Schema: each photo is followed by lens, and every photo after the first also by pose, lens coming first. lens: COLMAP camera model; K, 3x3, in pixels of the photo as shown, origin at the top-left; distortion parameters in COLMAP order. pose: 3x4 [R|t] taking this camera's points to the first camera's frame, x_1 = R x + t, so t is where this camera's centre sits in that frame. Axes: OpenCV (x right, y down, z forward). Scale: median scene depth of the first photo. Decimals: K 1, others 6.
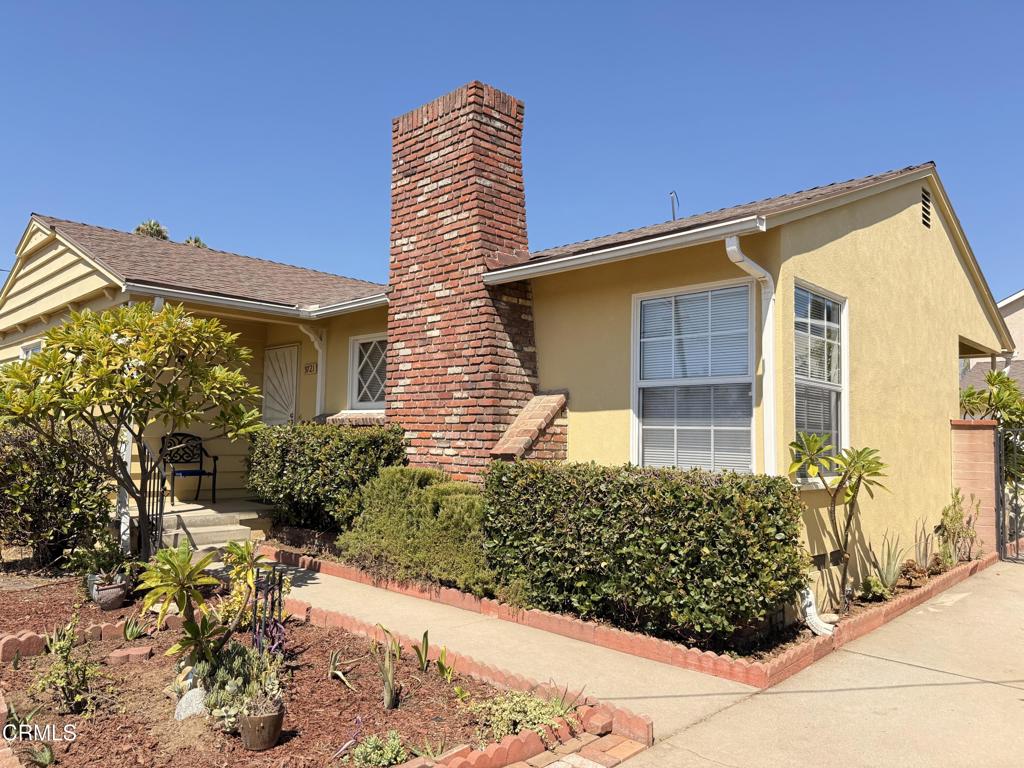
lens RADIAL K [[712.8, 0, 512.0], [0, 712.8, 384.0], [0, 0, 1]] dist [0.085914, -0.125335]
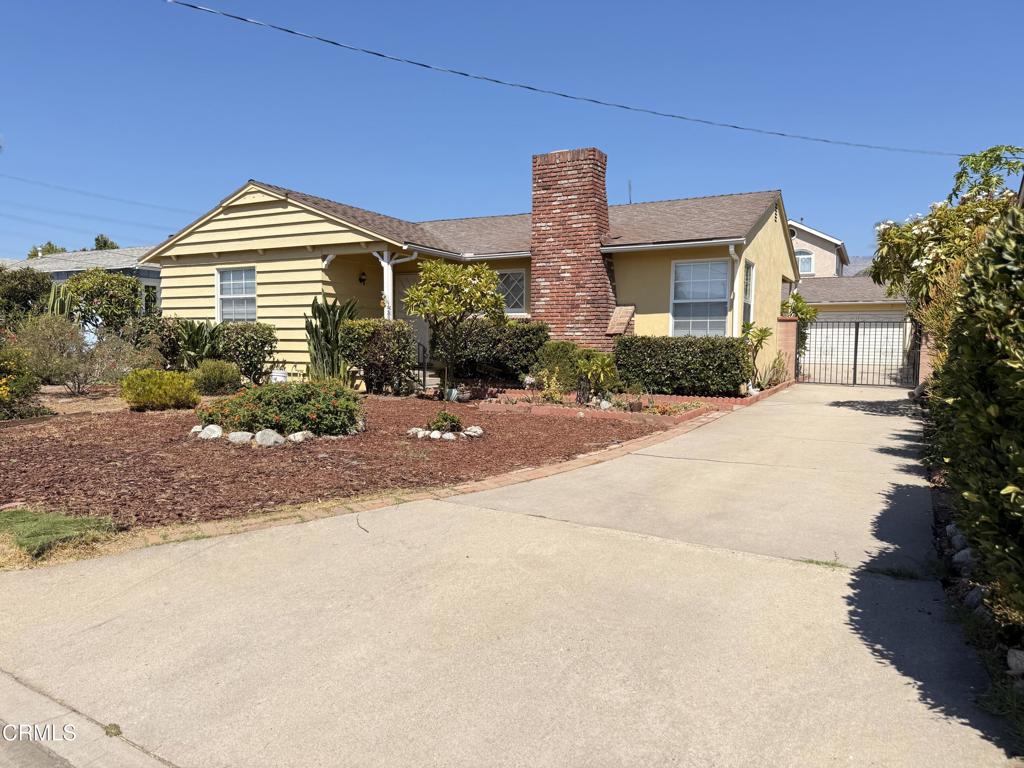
lens RADIAL K [[712.8, 0, 512.0], [0, 712.8, 384.0], [0, 0, 1]] dist [0.085914, -0.125335]
pose [[0.960434, -0.028722, 0.277024, -0.844846], [-0.008616, 0.991128, 0.132632, -0.033191], [-0.278375, -0.129771, 0.951665, -0.931046]]
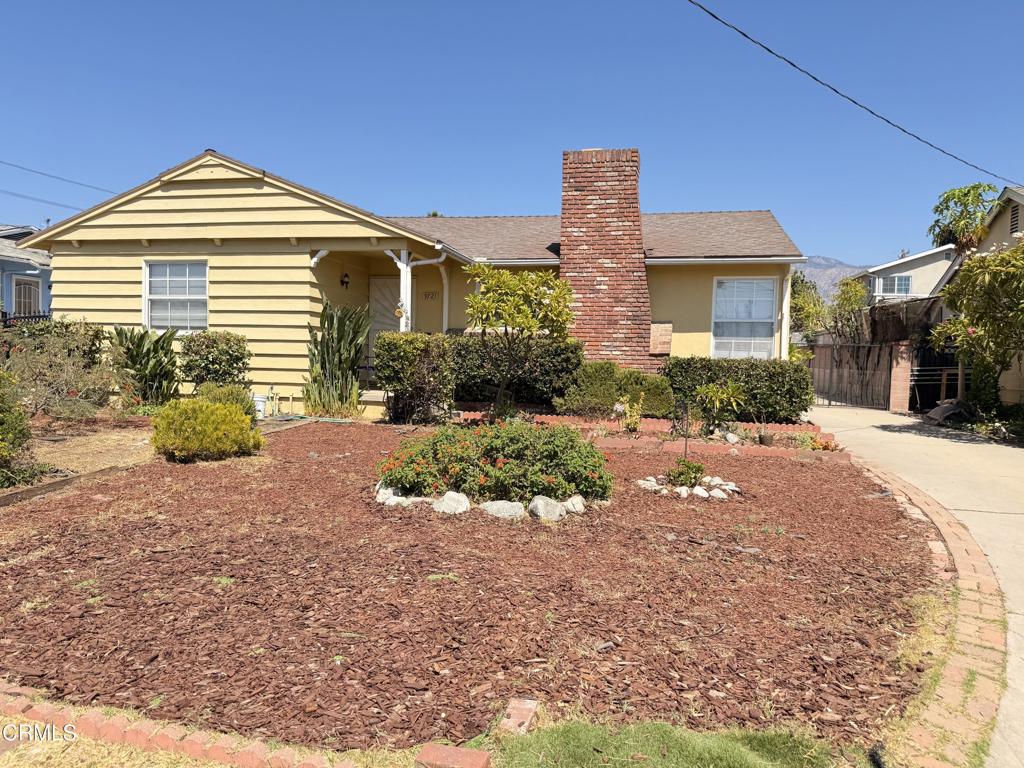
lens RADIAL K [[712.8, 0, 512.0], [0, 712.8, 384.0], [0, 0, 1]] dist [0.085914, -0.125335]
pose [[0.845265, -0.022314, 0.533881, -1.306711], [-0.044071, 0.992813, 0.111270, -0.019889], [-0.532527, -0.117581, 0.838206, -0.425656]]
